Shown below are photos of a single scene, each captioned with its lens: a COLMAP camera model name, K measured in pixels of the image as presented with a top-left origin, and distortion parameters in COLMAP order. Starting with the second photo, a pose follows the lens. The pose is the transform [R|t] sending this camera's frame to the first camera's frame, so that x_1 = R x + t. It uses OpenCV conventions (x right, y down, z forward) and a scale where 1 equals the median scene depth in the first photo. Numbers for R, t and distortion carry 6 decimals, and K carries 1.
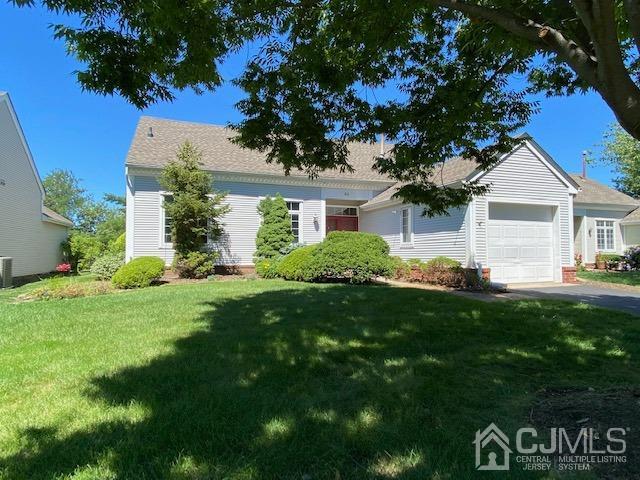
lens RADIAL K [[370.2, 0, 320.0], [0, 370.2, 240.0], [0, 0, 1]] dist [0.032330, 0.000045]
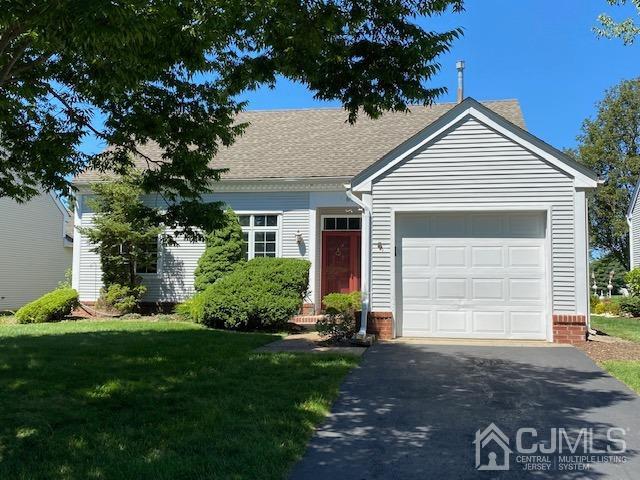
lens RADIAL K [[673.5, 0, 320.0], [0, 673.5, 240.0], [0, 0, 1]] dist [-0.002897, 0.001735]
pose [[0.868856, -0.023884, -0.494488, 0.755791], [0.008169, 0.999391, -0.033916, -0.011228], [0.494997, 0.025429, 0.868522, -0.080614]]
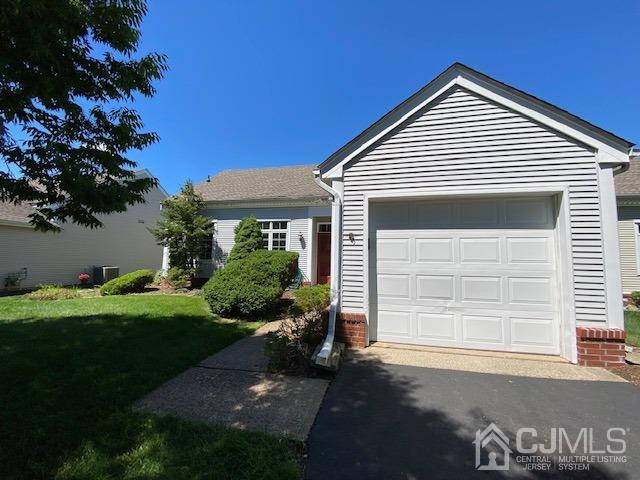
lens RADIAL K [[256.6, 0, 320.0], [0, 256.6, 240.0], [0, 0, 1]] dist [-0.015754, -0.000400]
pose [[0.837738, -0.027415, -0.545384, 0.493352], [0.002238, 0.998903, -0.046774, -0.016740], [0.546068, 0.037964, 0.836880, 0.513900]]
